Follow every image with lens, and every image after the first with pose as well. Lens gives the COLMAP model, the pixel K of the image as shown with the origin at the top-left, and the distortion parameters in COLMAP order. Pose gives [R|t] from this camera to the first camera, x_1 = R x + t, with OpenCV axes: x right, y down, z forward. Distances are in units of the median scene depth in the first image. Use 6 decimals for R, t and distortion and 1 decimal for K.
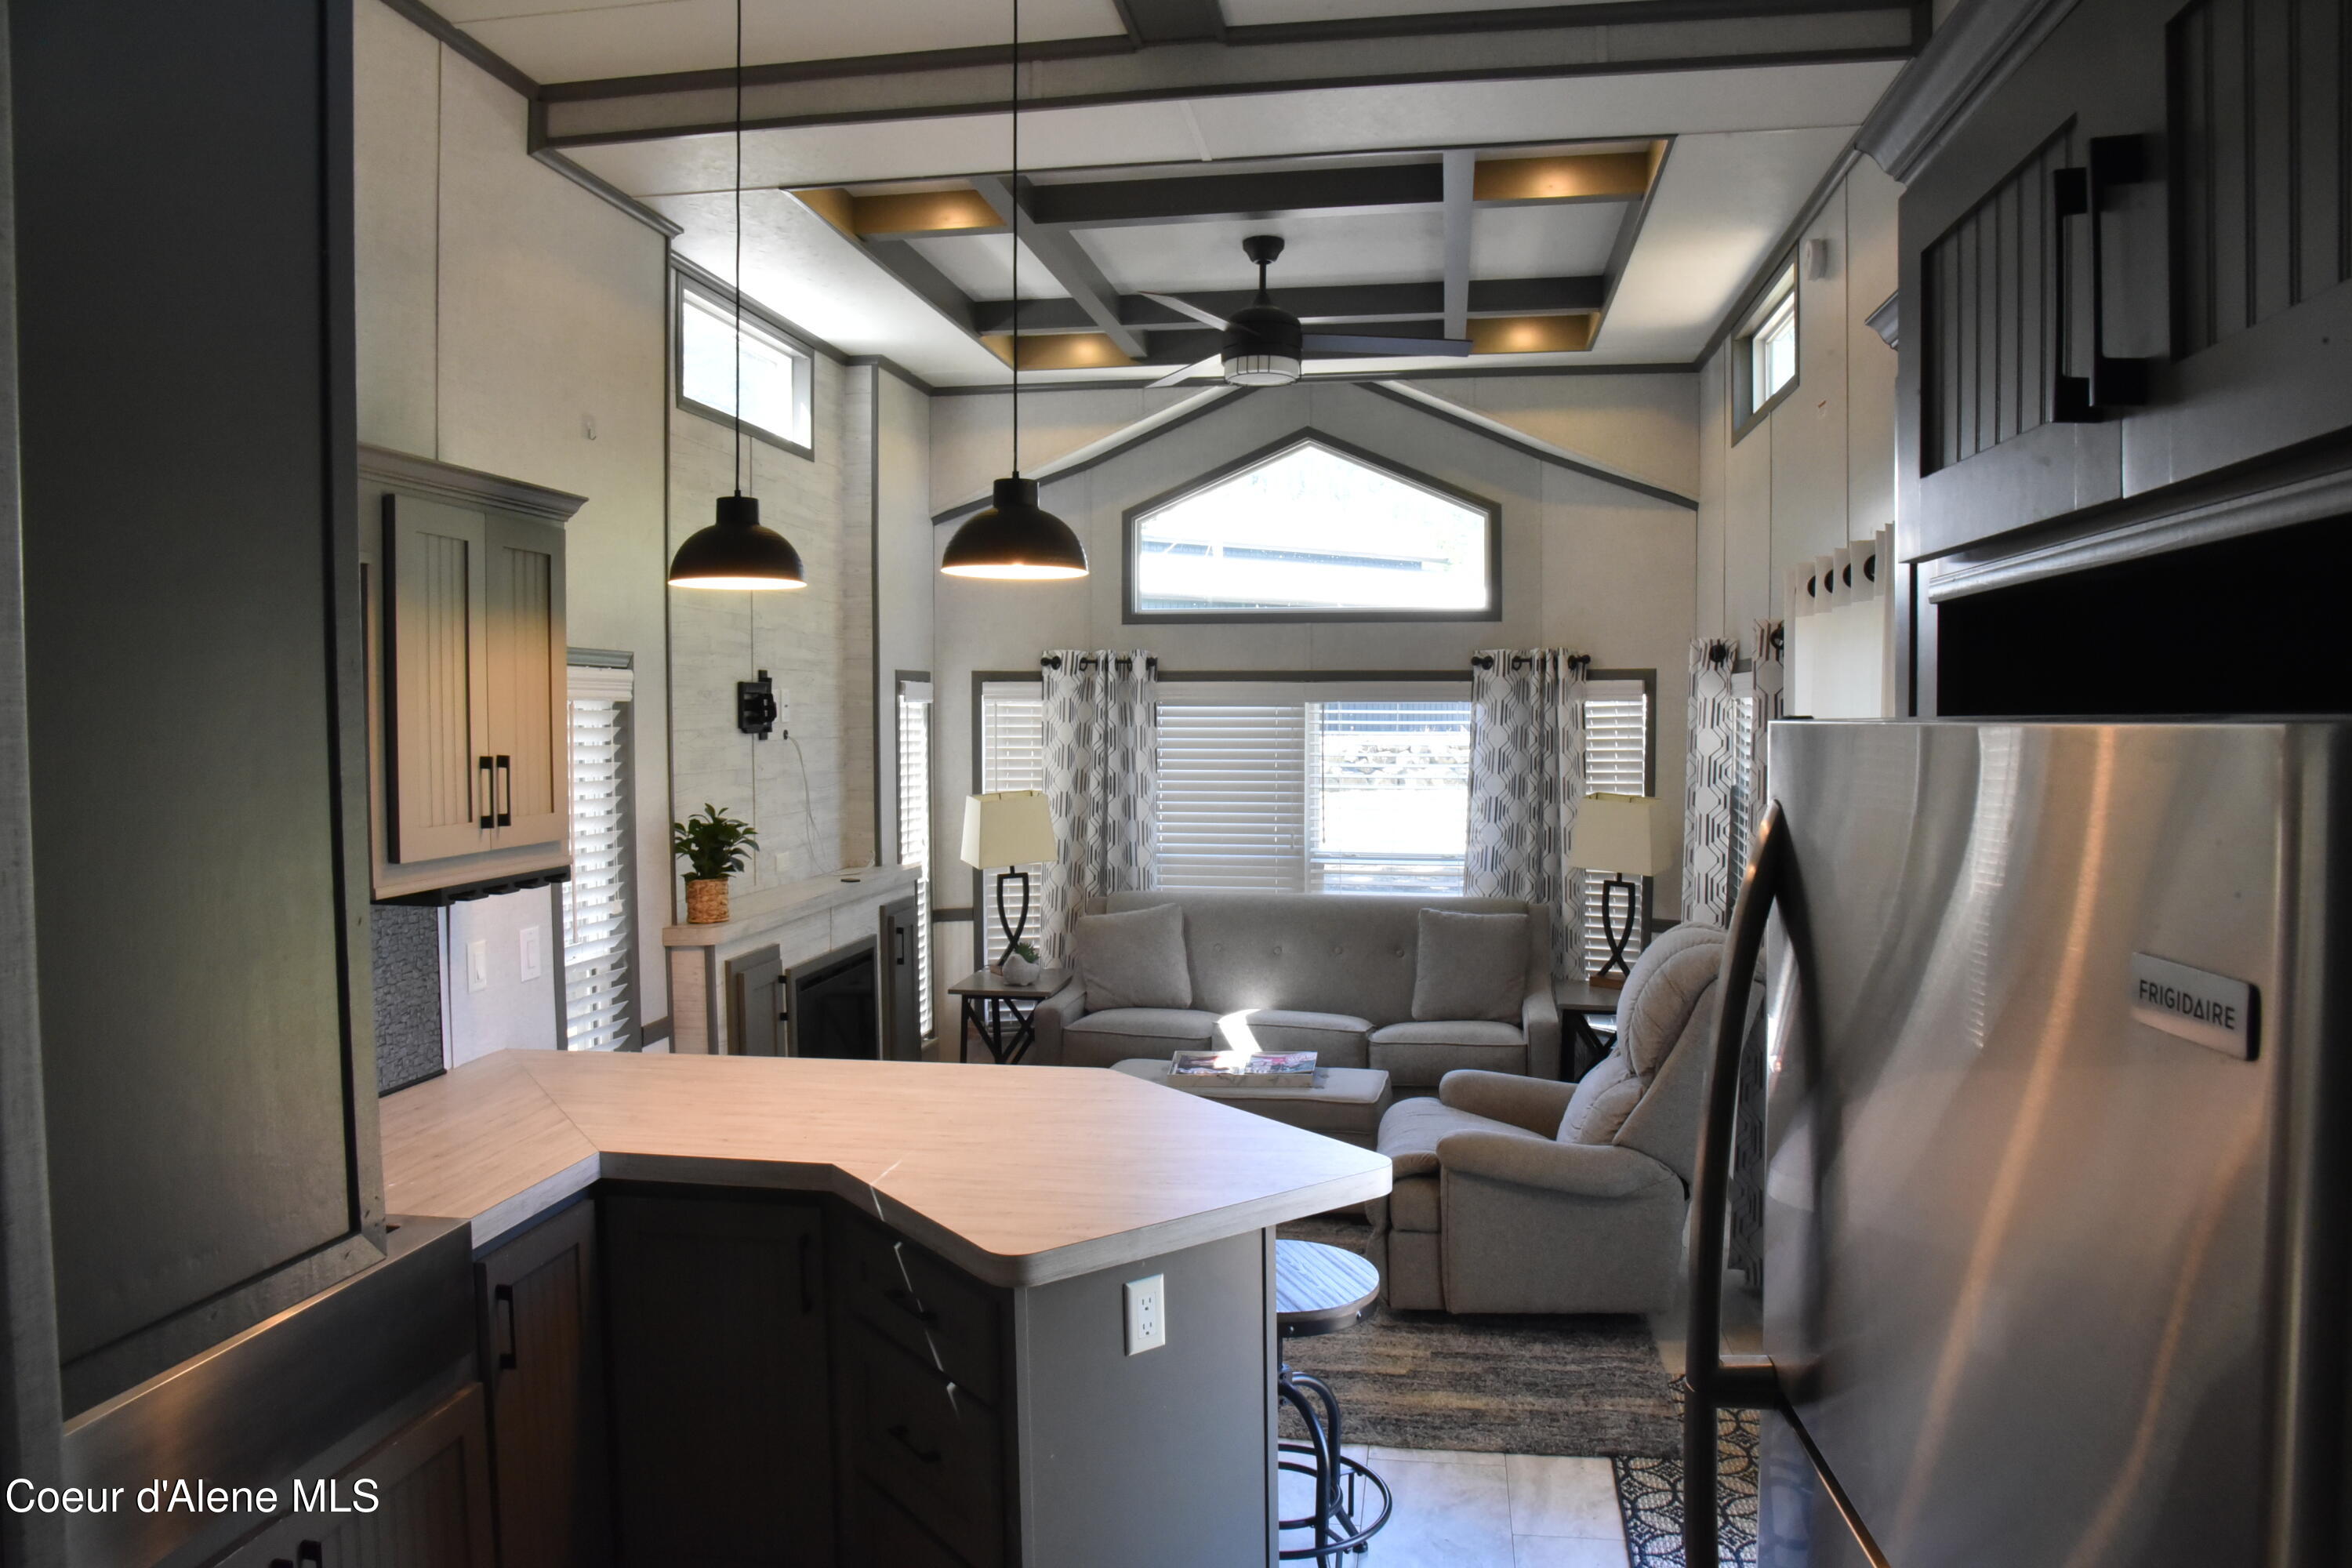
lens RADIAL K [[1619.2, 0, 1180.4], [0, 1619.2, 785.2], [0, 0, 1]] dist [-0.030597, -0.000064]
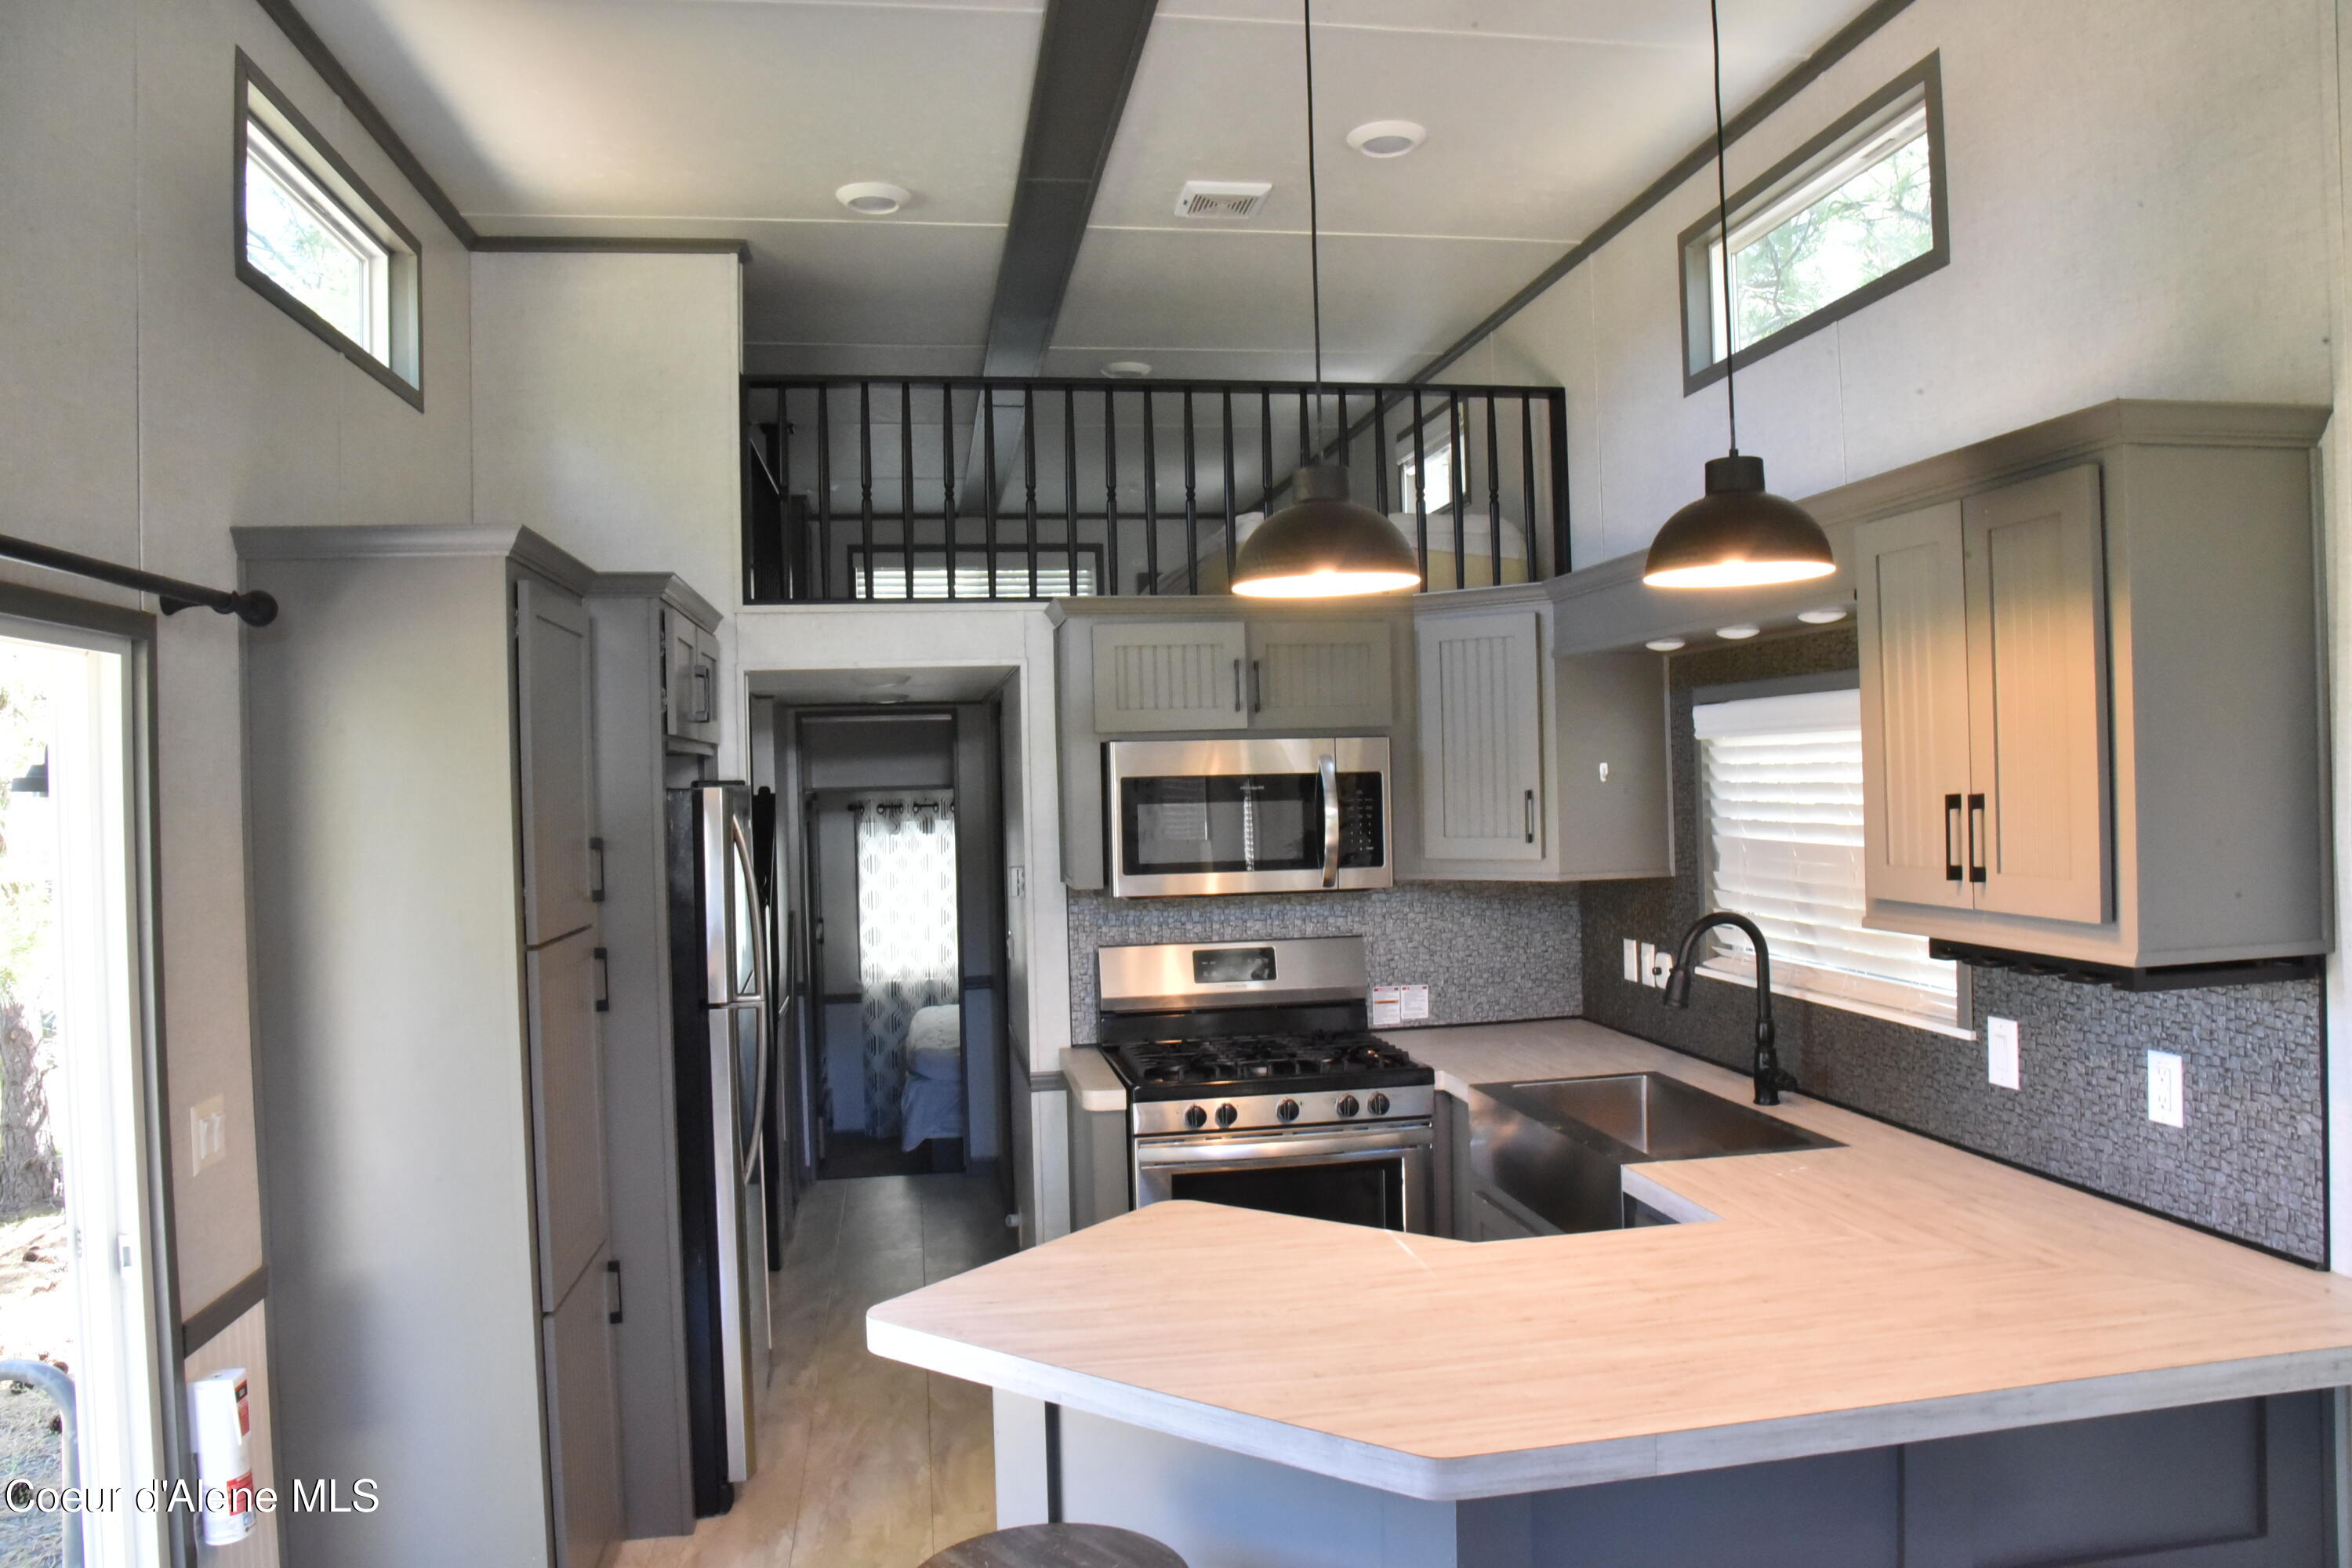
lens RADIAL K [[1619.2, 0, 1184.0], [0, 1619.2, 777.6], [0, 0, 1]] dist [-0.030597, -0.000064]
pose [[-0.945736, 0.041880, -0.322225, 0.210283], [0.029440, 0.998625, 0.043385, -0.073487], [0.323599, 0.031545, -0.945669, 1.642046]]
